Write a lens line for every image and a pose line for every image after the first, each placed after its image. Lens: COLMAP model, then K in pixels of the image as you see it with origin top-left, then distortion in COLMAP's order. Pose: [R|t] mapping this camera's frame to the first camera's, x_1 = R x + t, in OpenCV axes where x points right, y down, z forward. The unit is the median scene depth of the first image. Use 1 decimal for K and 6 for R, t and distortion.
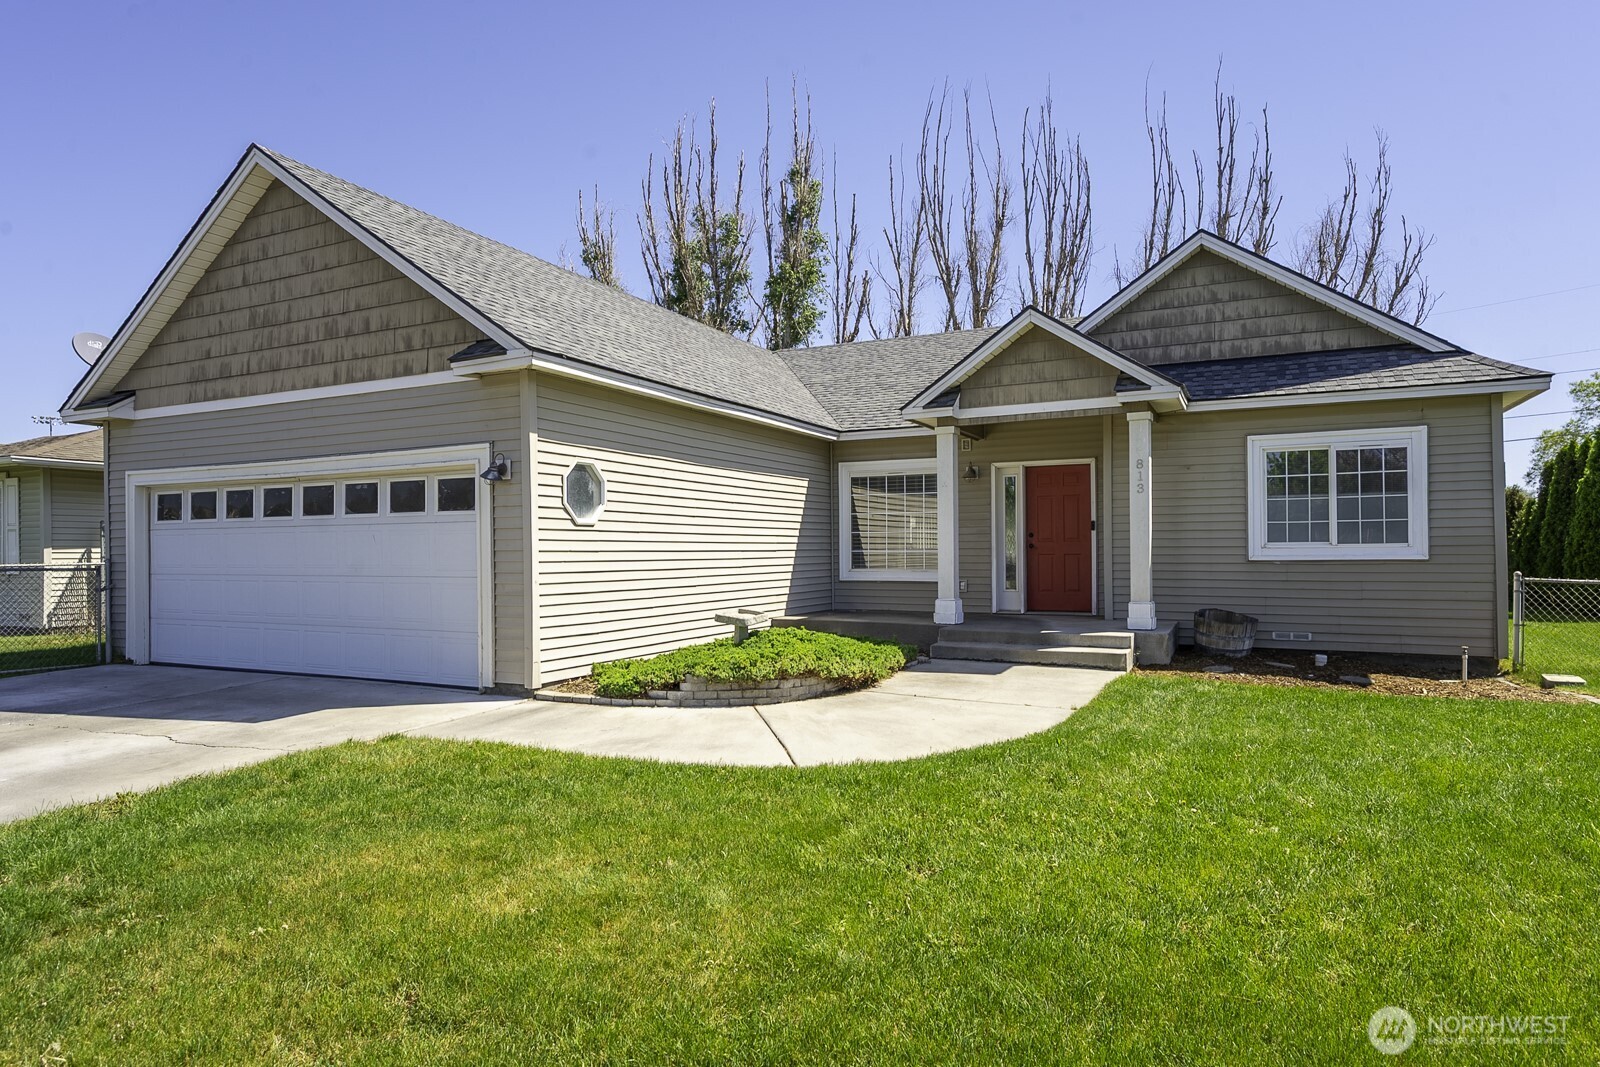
lens RADIAL K [[928.1, 0, 797.3], [0, 928.1, 539.3], [0, 0, 1]] dist [0.003862, -0.000294]
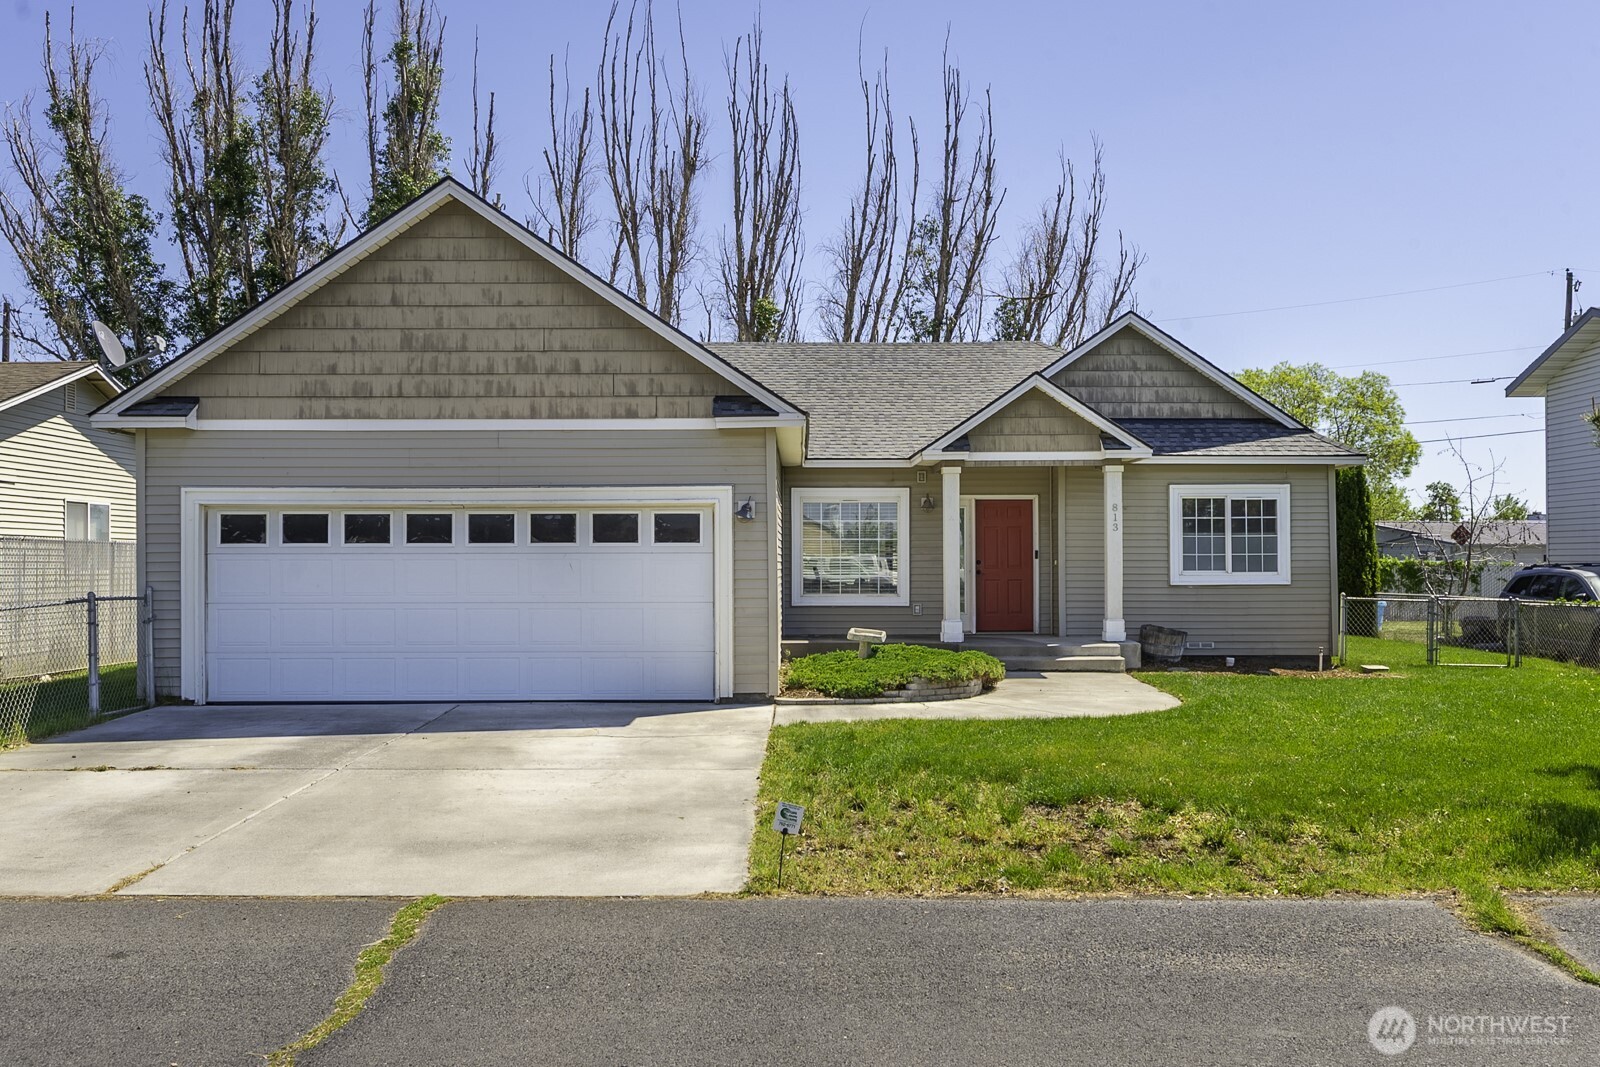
lens RADIAL K [[1441.7, 0, 799.8], [0, 1441.7, 529.3], [0, 0, 1]] dist [0.000069, -0.005259]
pose [[0.892371, 0.015104, 0.451050, -0.819482], [-0.008870, 0.999834, -0.015932, -0.016675], [-0.451216, 0.010216, 0.892356, -0.492056]]
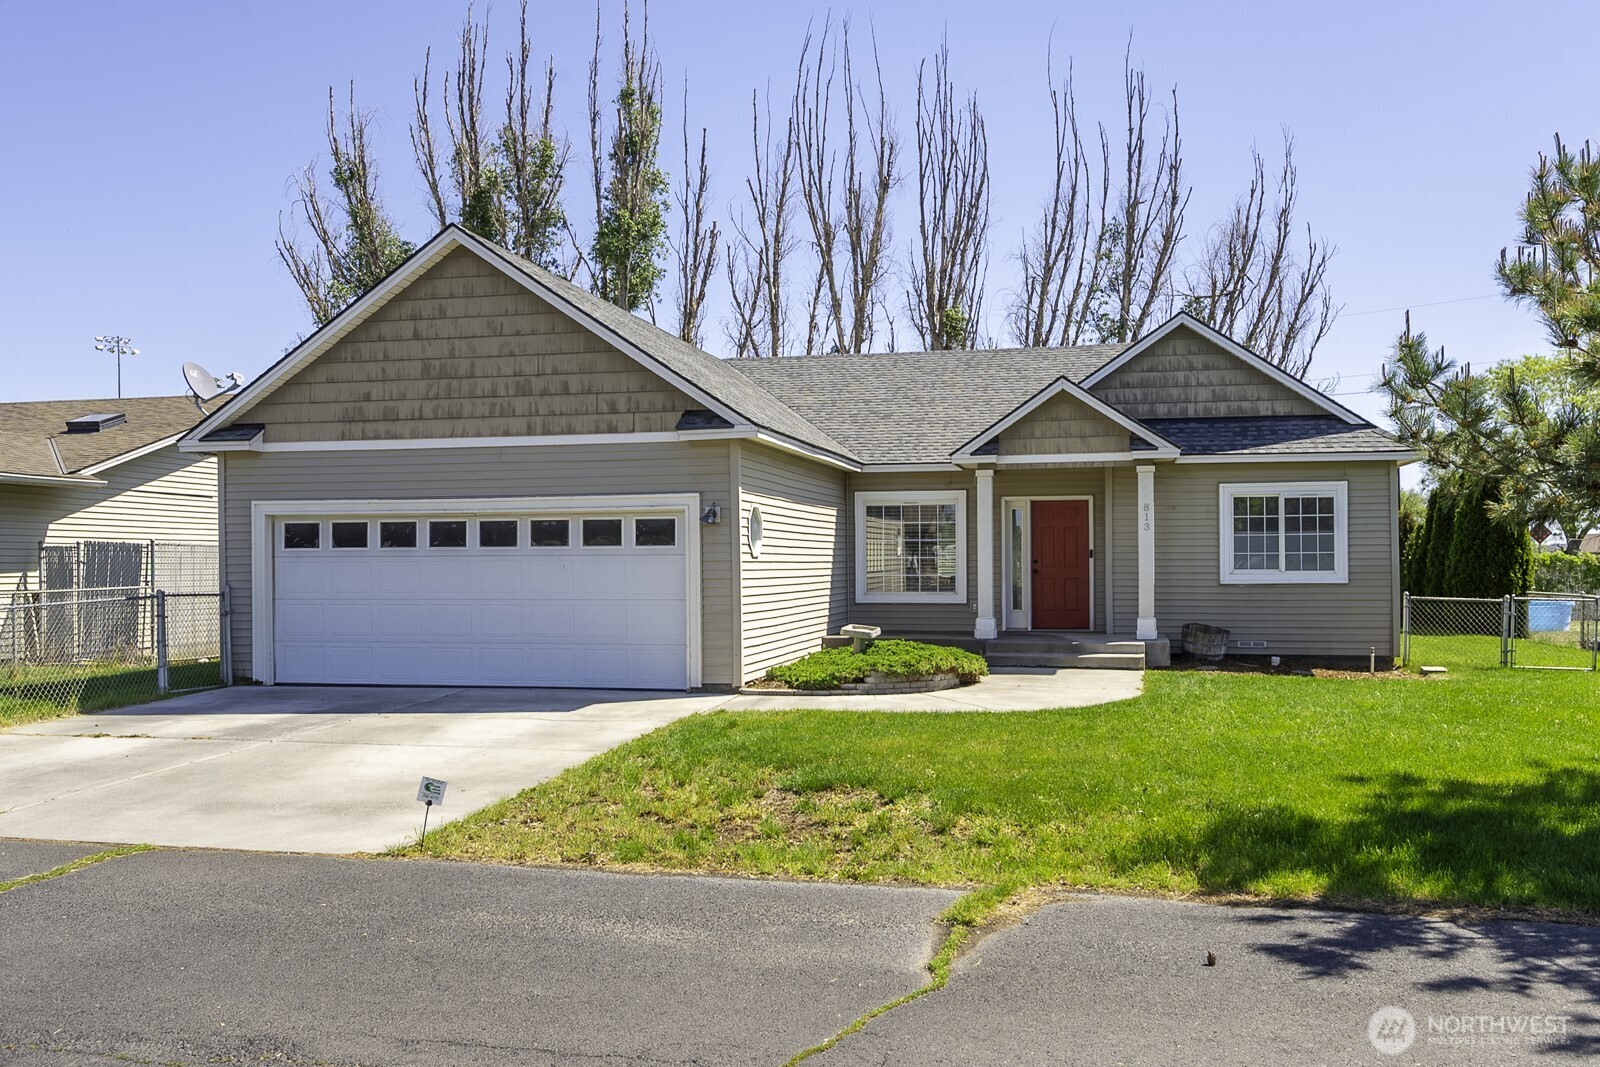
lens RADIAL K [[1378.2, 0, 802.3], [0, 1378.2, 546.3], [0, 0, 1]] dist [-0.001115, -0.003791]
pose [[0.970976, 0.004305, 0.239138, -0.494362], [-0.004197, 0.999991, -0.000962, -0.023243], [-0.239140, -0.000070, 0.970985, -0.651657]]
